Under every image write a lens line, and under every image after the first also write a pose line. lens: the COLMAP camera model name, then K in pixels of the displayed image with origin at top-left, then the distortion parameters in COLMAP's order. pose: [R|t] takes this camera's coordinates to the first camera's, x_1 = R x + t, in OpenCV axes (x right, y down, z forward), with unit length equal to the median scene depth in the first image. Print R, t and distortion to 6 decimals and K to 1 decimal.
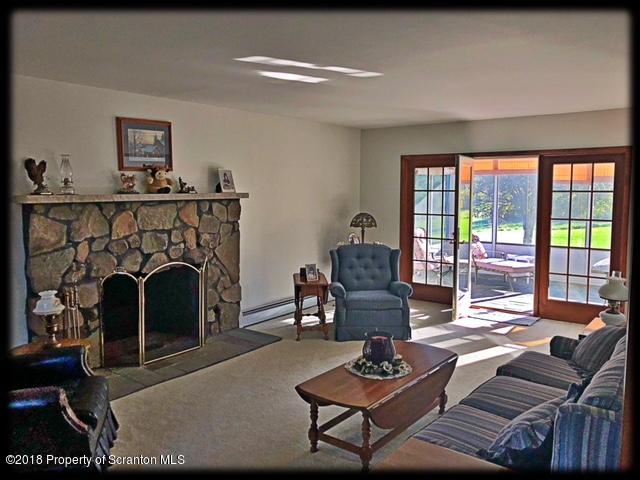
lens RADIAL K [[523.2, 0, 317.8], [0, 523.2, 235.0], [0, 0, 1]] dist [0.043776, -0.064995]
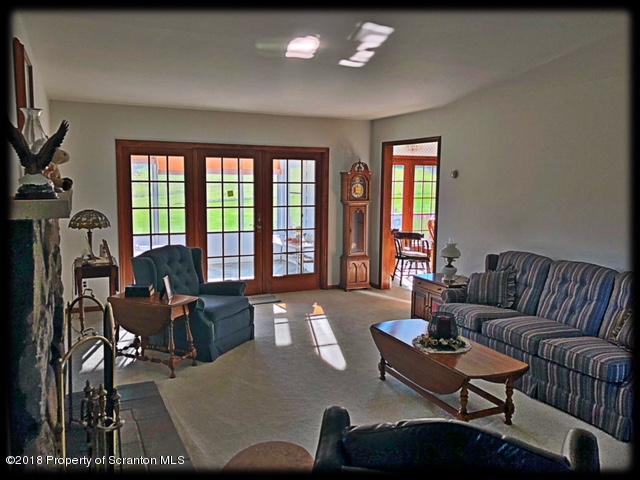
lens RADIAL K [[523.2, 0, 319.4], [0, 523.2, 239.9], [0, 0, 1]] dist [0.043776, -0.064995]
pose [[0.444078, -0.100410, 0.890344, -0.480902], [0.073448, 0.994436, 0.075516, -0.033541], [-0.892973, 0.031860, 0.448982, 0.357572]]
